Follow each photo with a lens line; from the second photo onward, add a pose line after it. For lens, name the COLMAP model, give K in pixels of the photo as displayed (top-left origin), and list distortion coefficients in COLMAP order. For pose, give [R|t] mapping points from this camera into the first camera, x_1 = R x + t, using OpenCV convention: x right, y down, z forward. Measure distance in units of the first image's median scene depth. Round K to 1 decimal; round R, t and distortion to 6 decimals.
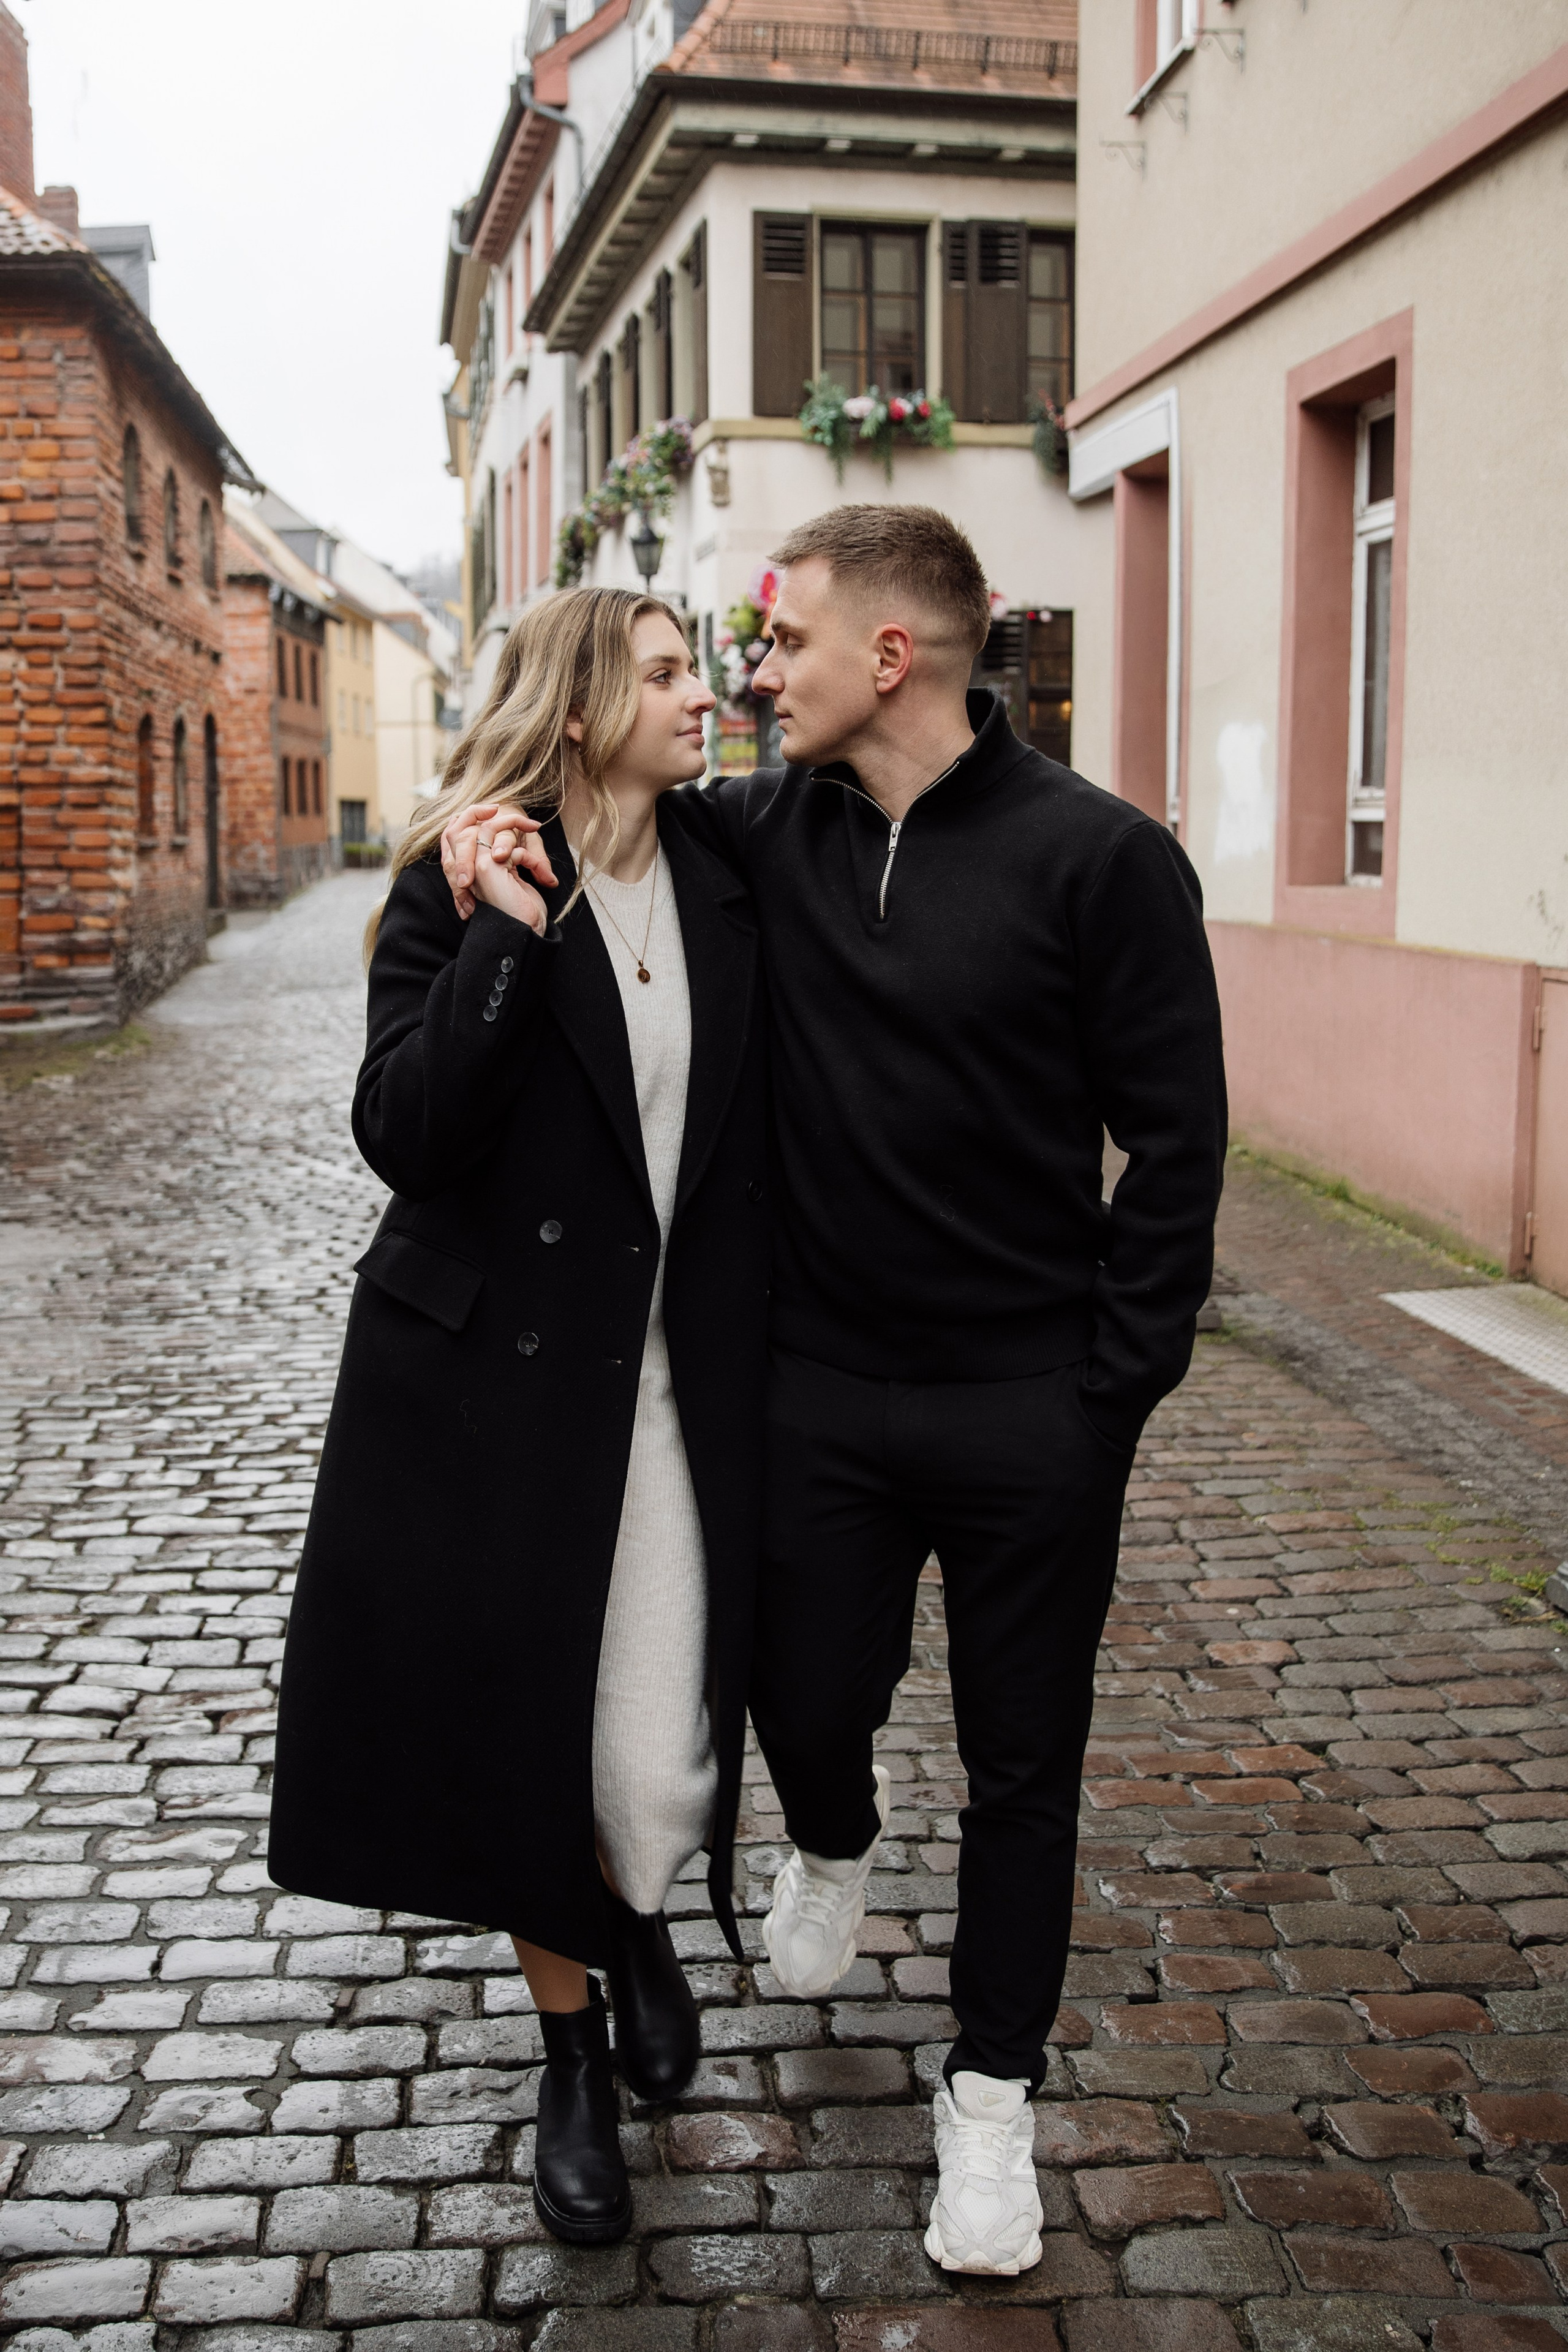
lens RADIAL K [[2606.3, 0, 784.0], [0, 2606.3, 1176.0], [0, 0, 1]] dist [-0.096970, 0.065974]
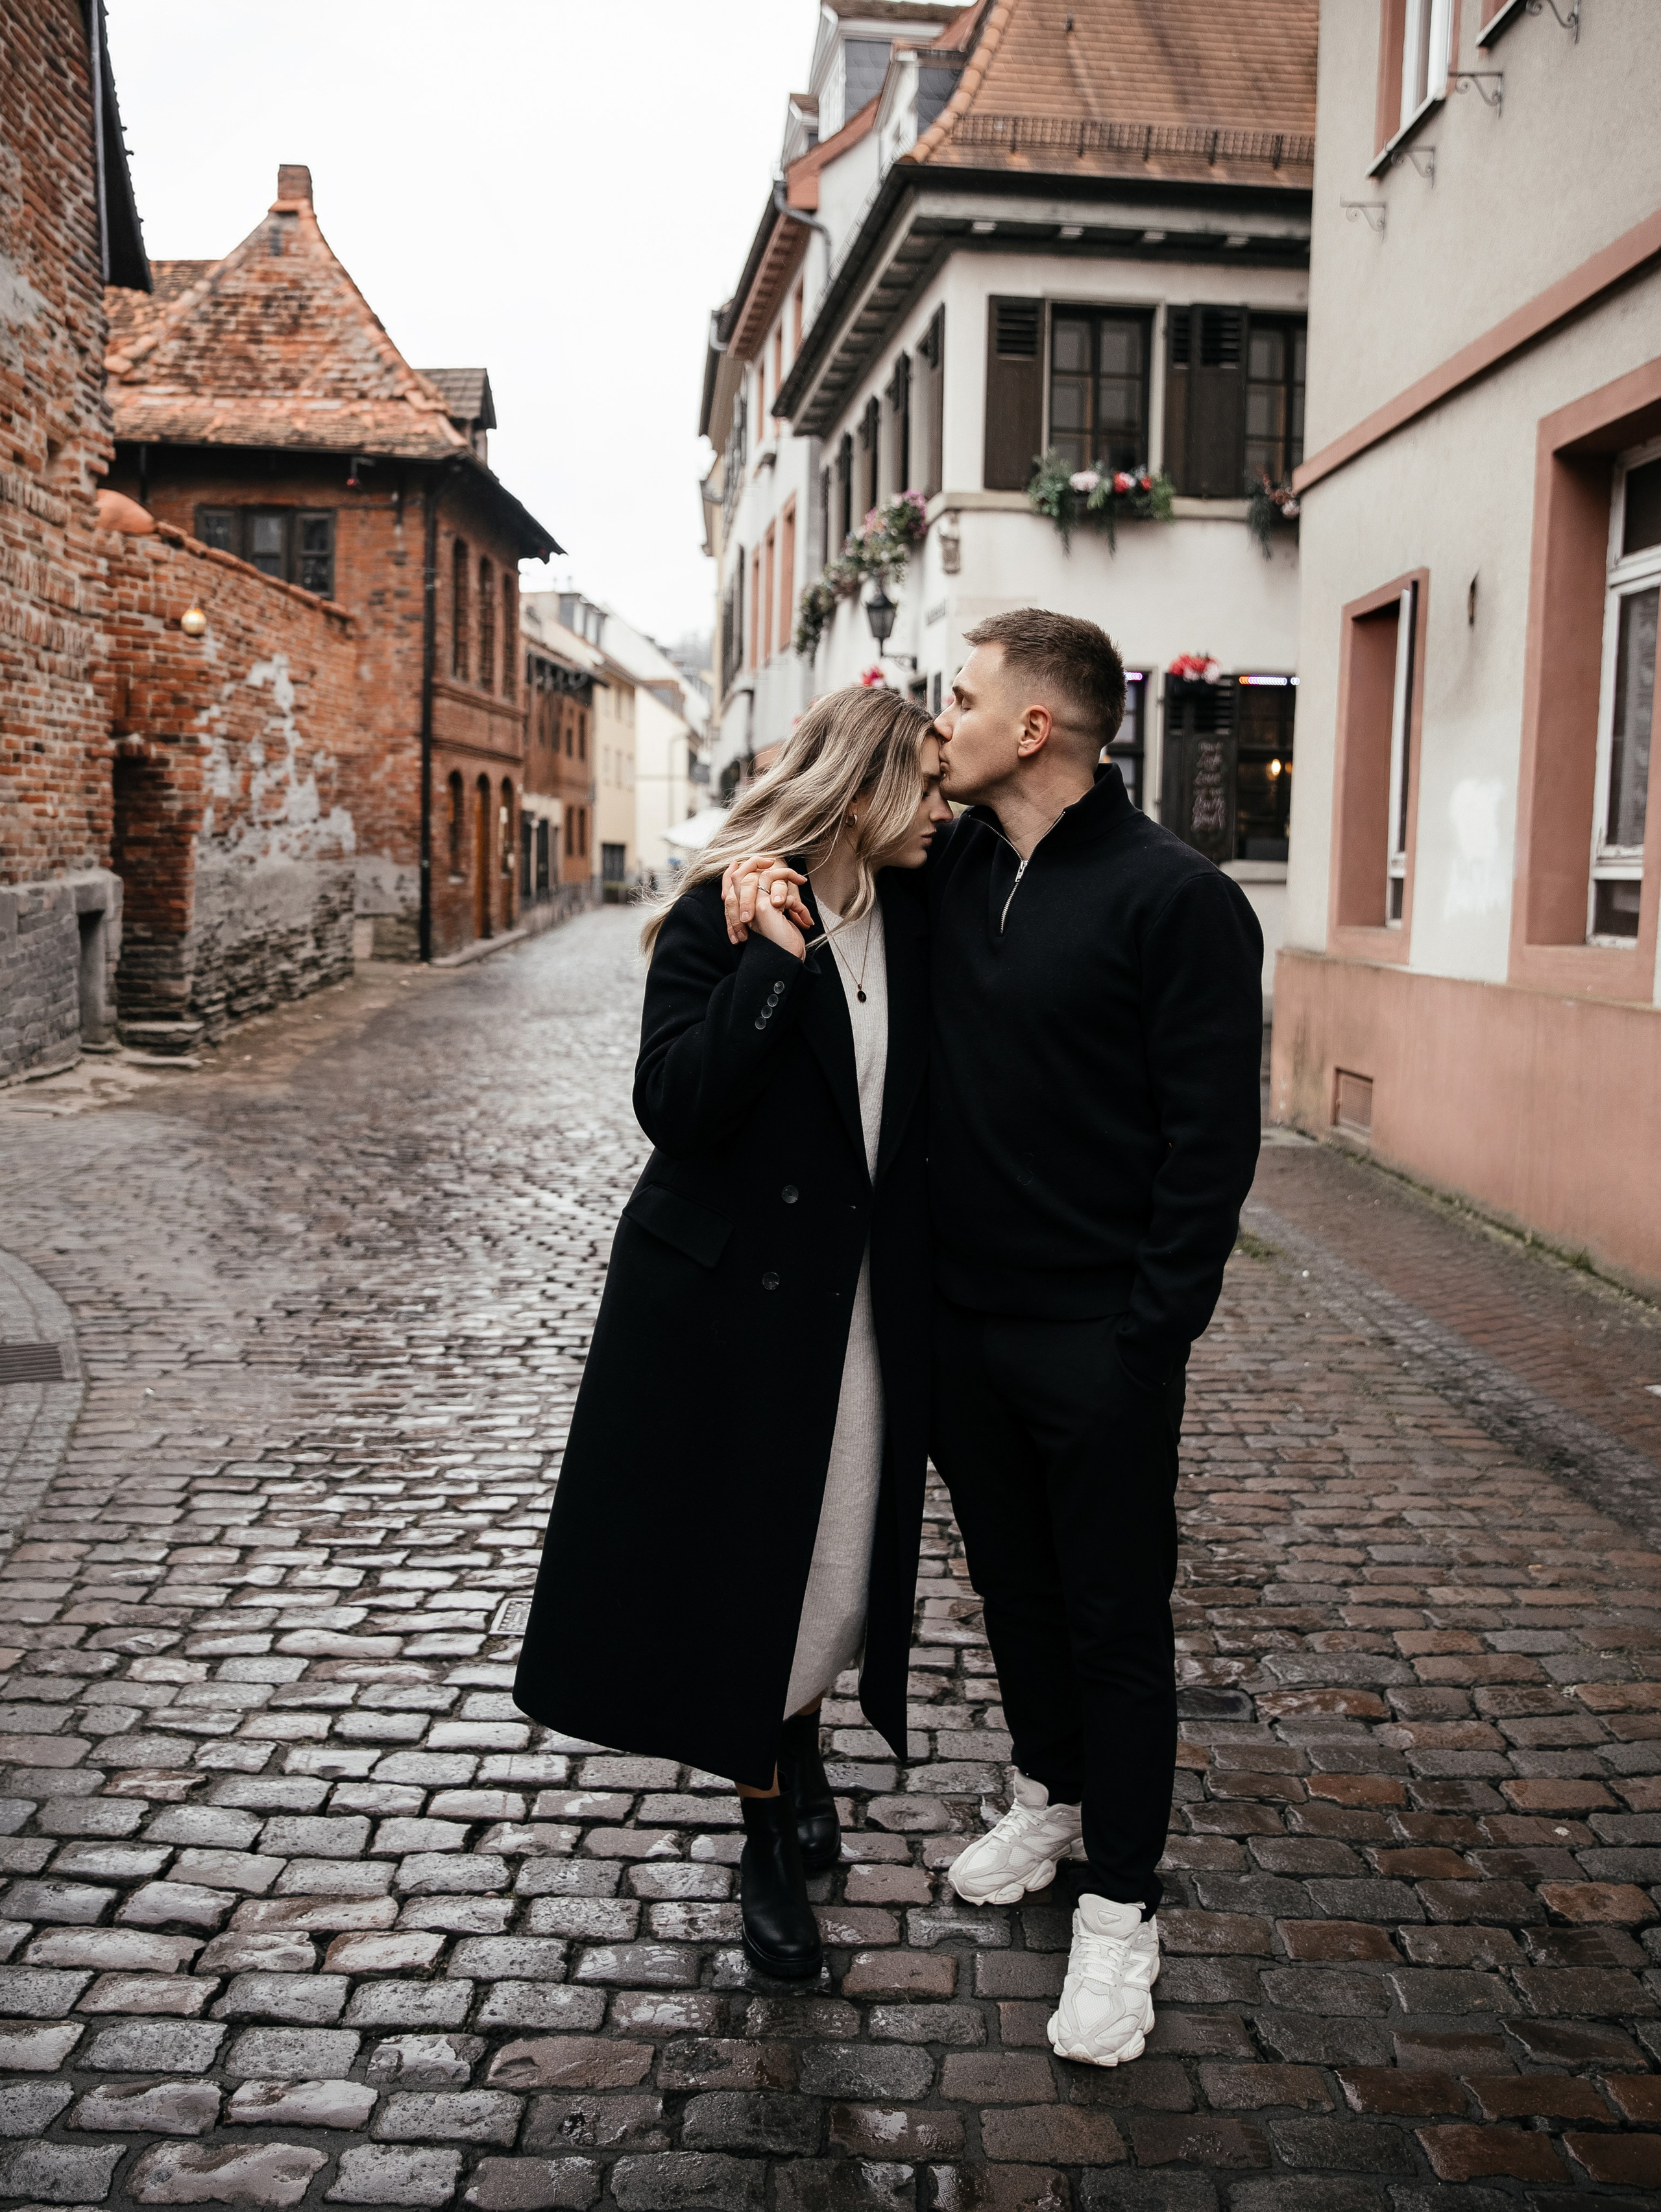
lens RADIAL K [[1741.0, 0, 833.4], [0, 1741.0, 1007.9], [0, 0, 1]] dist [0.000470, 0.006582]
pose [[0.997191, 0.024646, -0.070729, -0.019727], [-0.028562, 0.998084, -0.054893, -0.044395], [0.069241, 0.056759, 0.995984, 0.327587]]
